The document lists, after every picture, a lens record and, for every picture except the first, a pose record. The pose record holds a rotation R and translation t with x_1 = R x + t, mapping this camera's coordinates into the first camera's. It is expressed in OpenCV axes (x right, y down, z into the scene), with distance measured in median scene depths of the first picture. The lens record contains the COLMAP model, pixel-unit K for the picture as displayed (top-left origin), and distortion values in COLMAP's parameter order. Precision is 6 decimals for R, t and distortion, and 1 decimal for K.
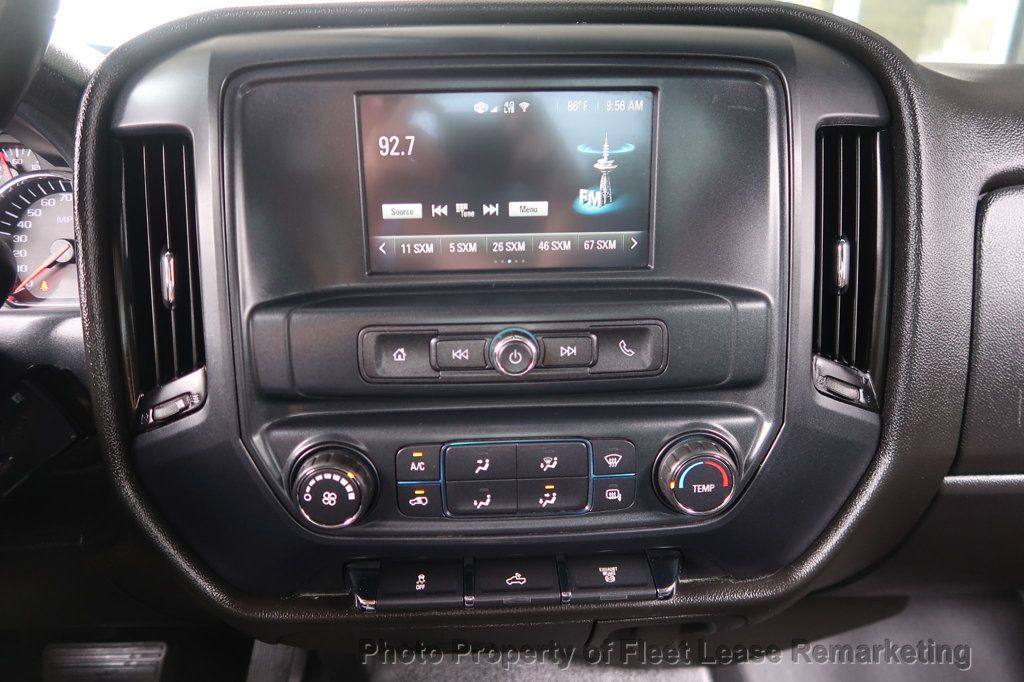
lens RADIAL K [[707.6, 0, 509.5], [0, 707.6, 337.4], [0, 0, 1]] dist [-0.023323, 0.007482]
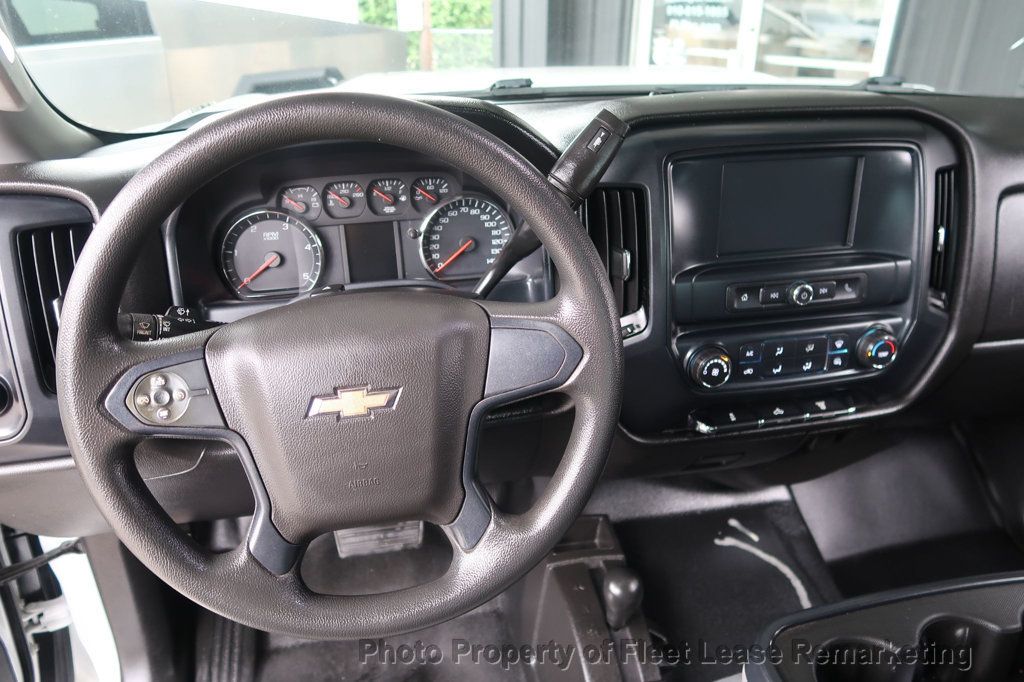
lens RADIAL K [[707.6, 0, 509.5], [0, 707.6, 337.4], [0, 0, 1]] dist [-0.023323, 0.007482]
pose [[0.987498, -0.066425, 0.142950, -1.050568], [0.052061, 0.993423, 0.101983, -0.095596], [-0.148784, -0.093266, 0.984462, -0.813312]]
